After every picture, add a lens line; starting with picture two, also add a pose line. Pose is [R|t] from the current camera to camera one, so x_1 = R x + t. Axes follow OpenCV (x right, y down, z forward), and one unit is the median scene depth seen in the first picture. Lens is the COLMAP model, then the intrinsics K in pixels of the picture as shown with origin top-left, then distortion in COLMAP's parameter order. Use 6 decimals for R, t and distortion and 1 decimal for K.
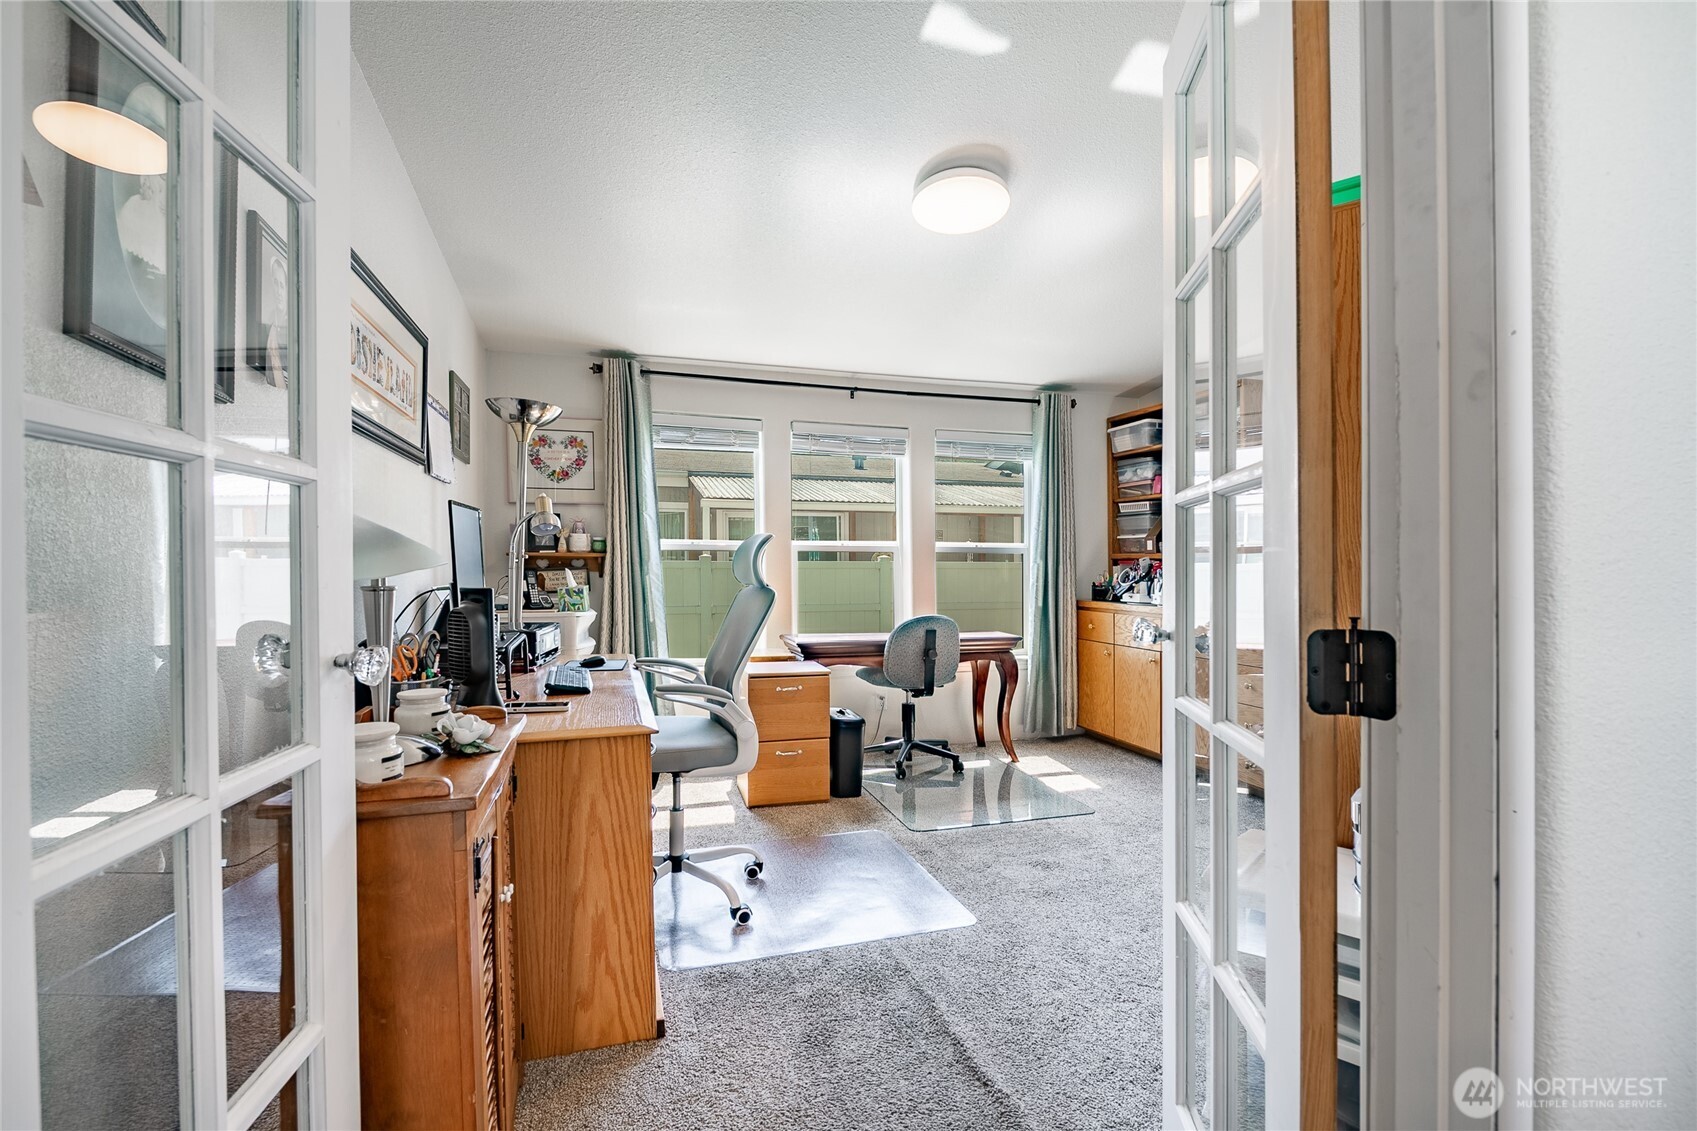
lens RADIAL K [[729.0, 0, 852.5], [0, 729.0, 570.0], [0, 0, 1]] dist [-0.008728, -0.000709]
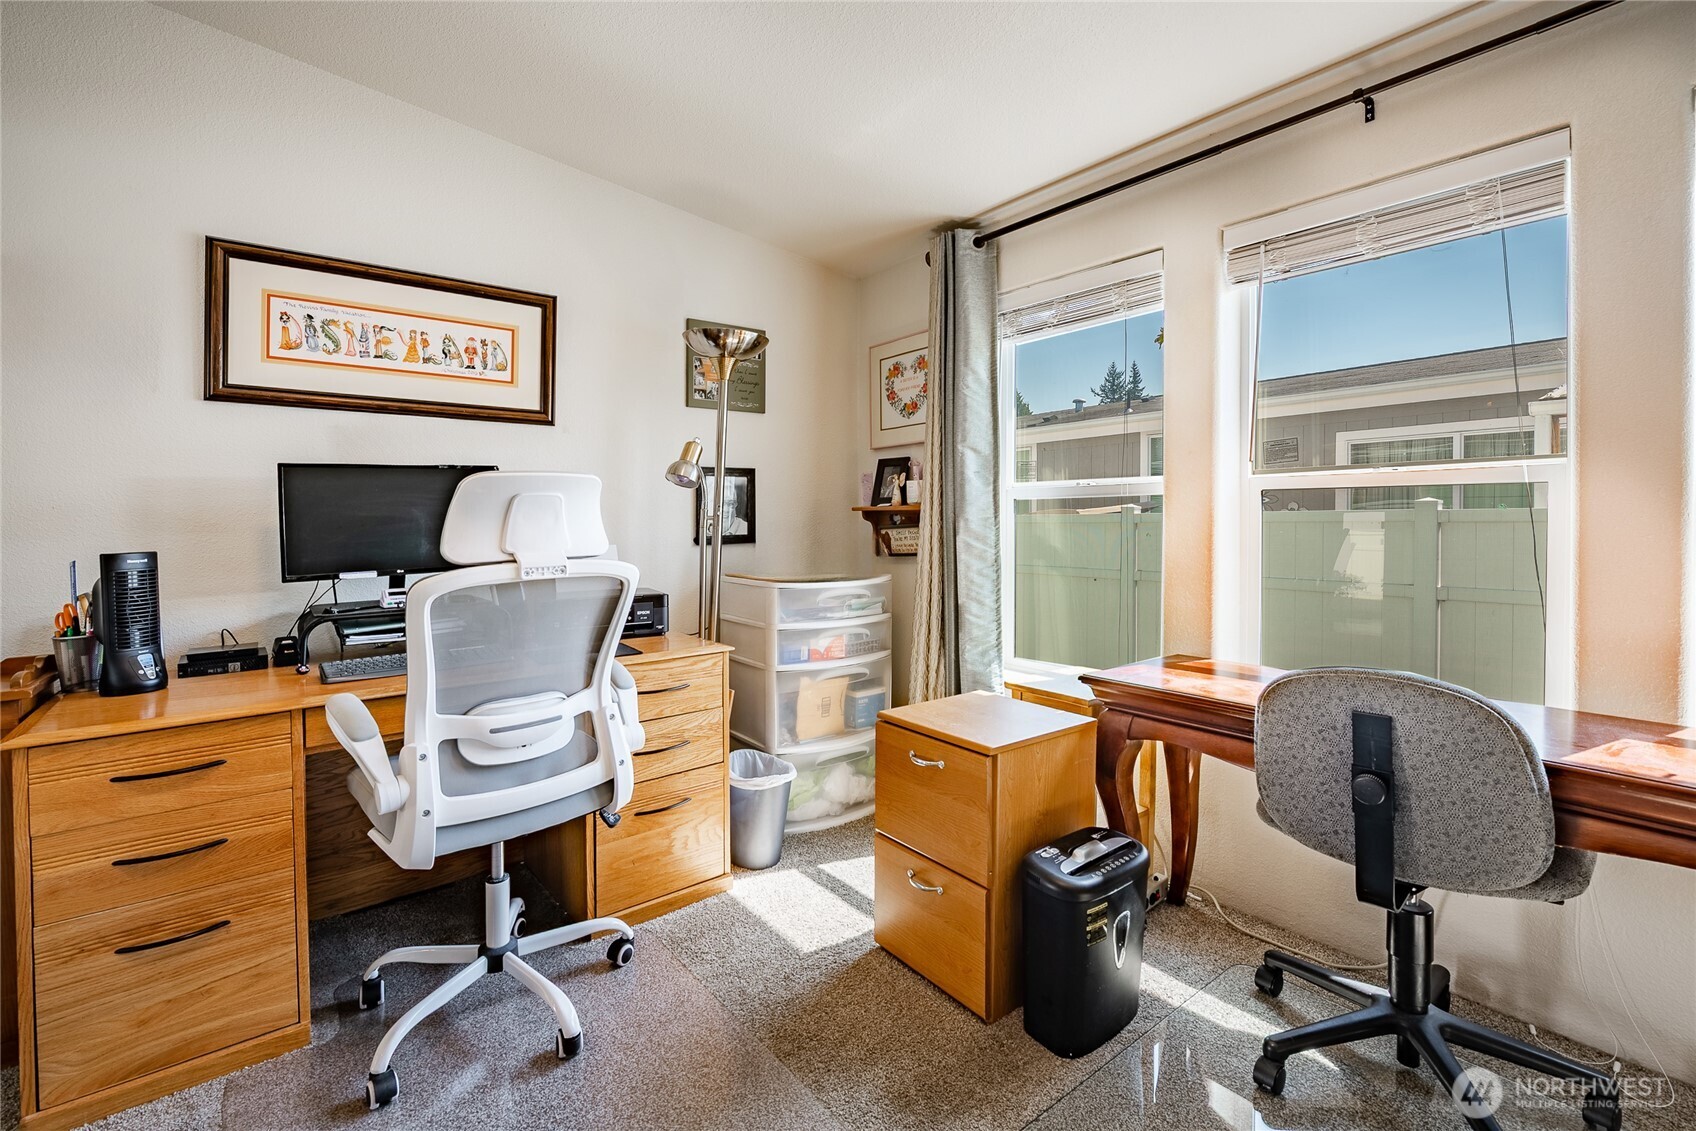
lens RADIAL K [[728.6, 0, 846.1], [0, 728.6, 532.9], [0, 0, 1]] dist [-0.008728, -0.000709]
pose [[0.355064, 0.010397, -0.934784, 0.318246], [-0.005420, 0.999944, 0.009063, -0.001157], [0.934826, 0.001848, 0.355101, 0.653380]]
